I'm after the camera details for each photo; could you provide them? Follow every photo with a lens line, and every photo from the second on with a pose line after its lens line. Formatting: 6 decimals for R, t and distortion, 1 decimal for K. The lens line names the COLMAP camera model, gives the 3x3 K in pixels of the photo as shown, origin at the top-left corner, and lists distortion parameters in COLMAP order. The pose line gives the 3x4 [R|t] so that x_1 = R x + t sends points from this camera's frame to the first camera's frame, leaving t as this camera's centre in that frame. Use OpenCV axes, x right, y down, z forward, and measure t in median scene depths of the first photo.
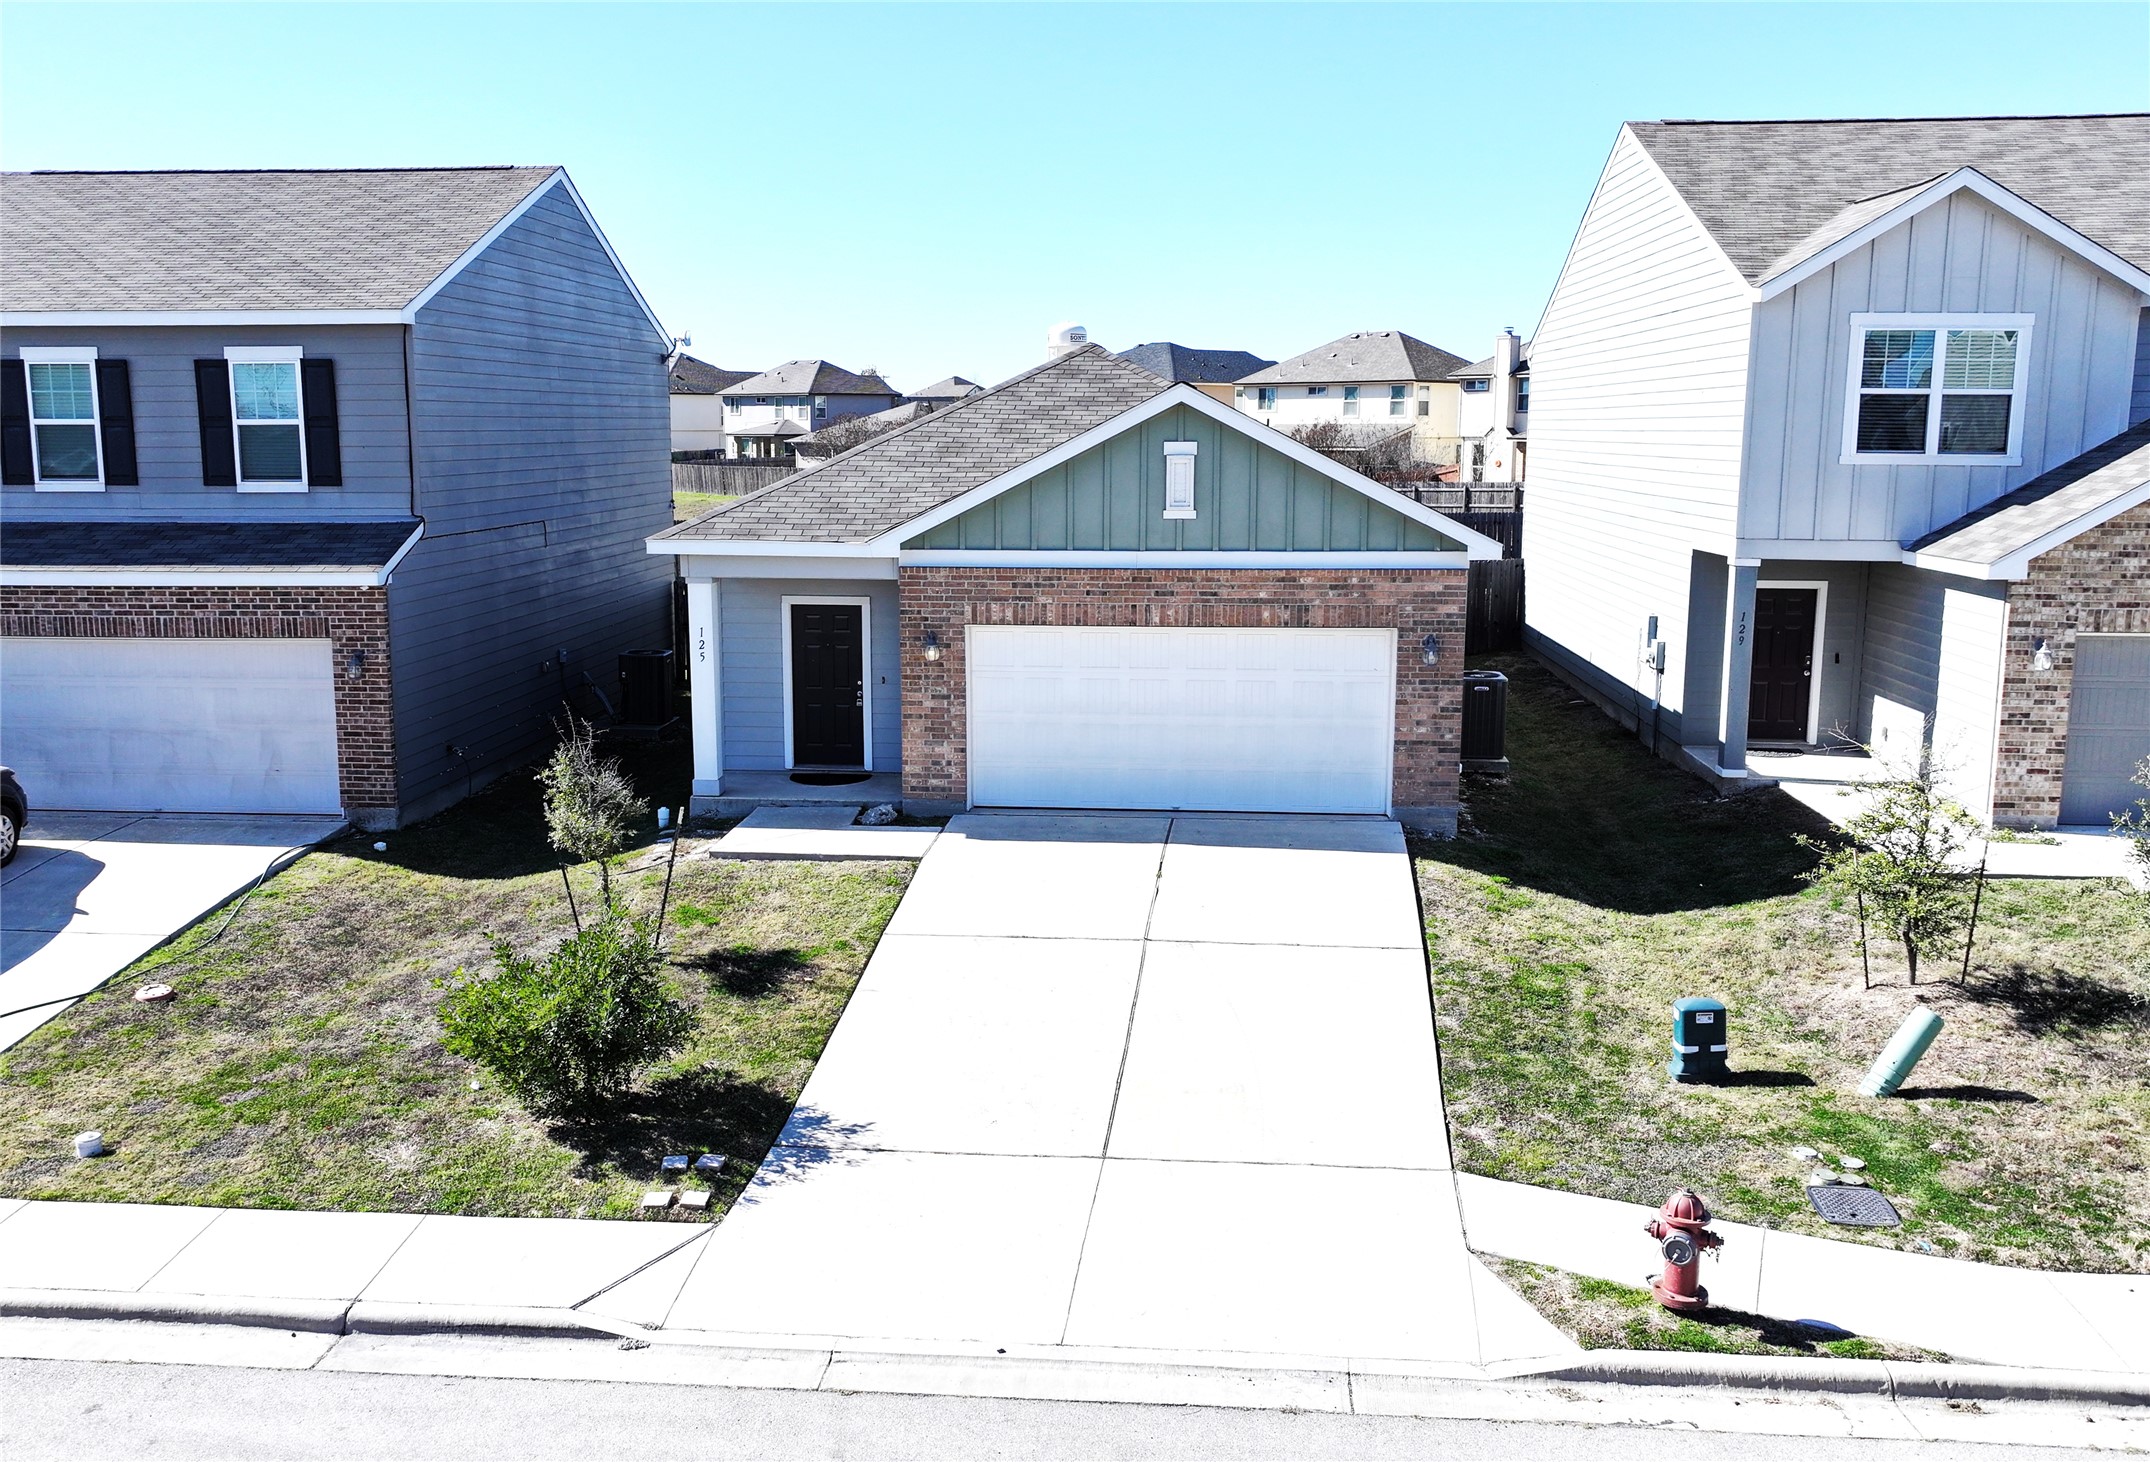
lens RADIAL K [[1791.1, 0, 1062.3], [0, 1791.1, 733.0], [0, 0, 1]] dist [-0.007286, 0.015343]
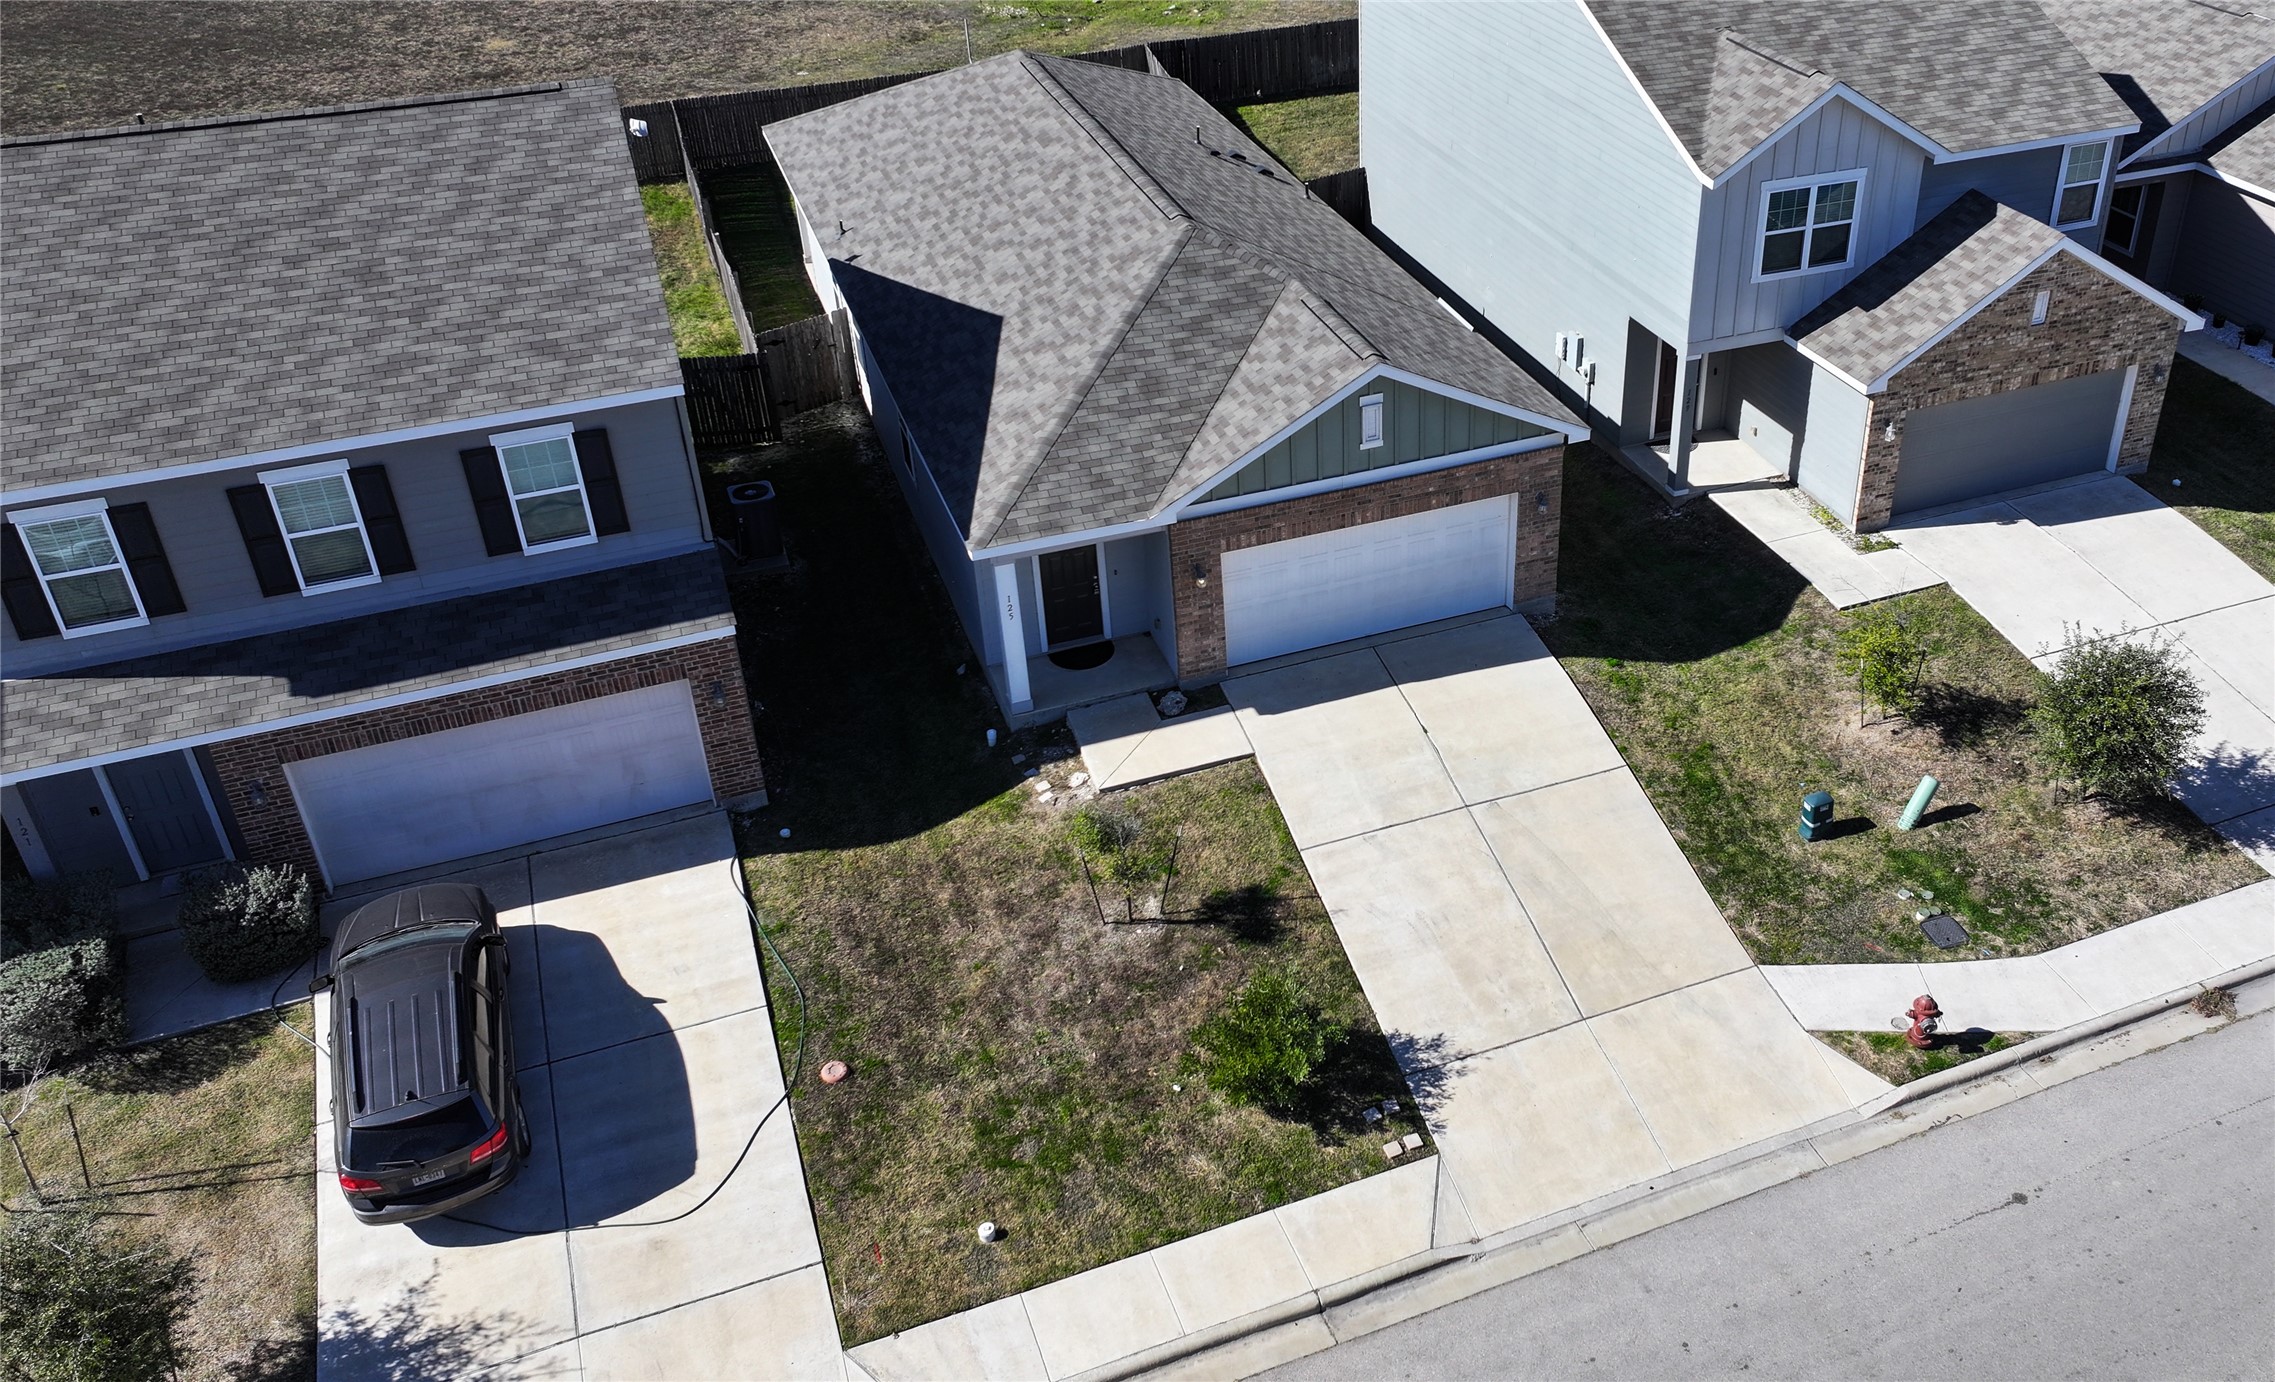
lens RADIAL K [[1913.9, 0, 1336.8], [0, 1913.9, 535.1], [0, 0, 1]] dist [-0.005987, 0.000861]
pose [[0.885237, -0.235694, 0.401003, -0.556389], [0.074351, 0.922729, 0.378210, -0.616586], [-0.459159, -0.304991, 0.834358, -0.187908]]
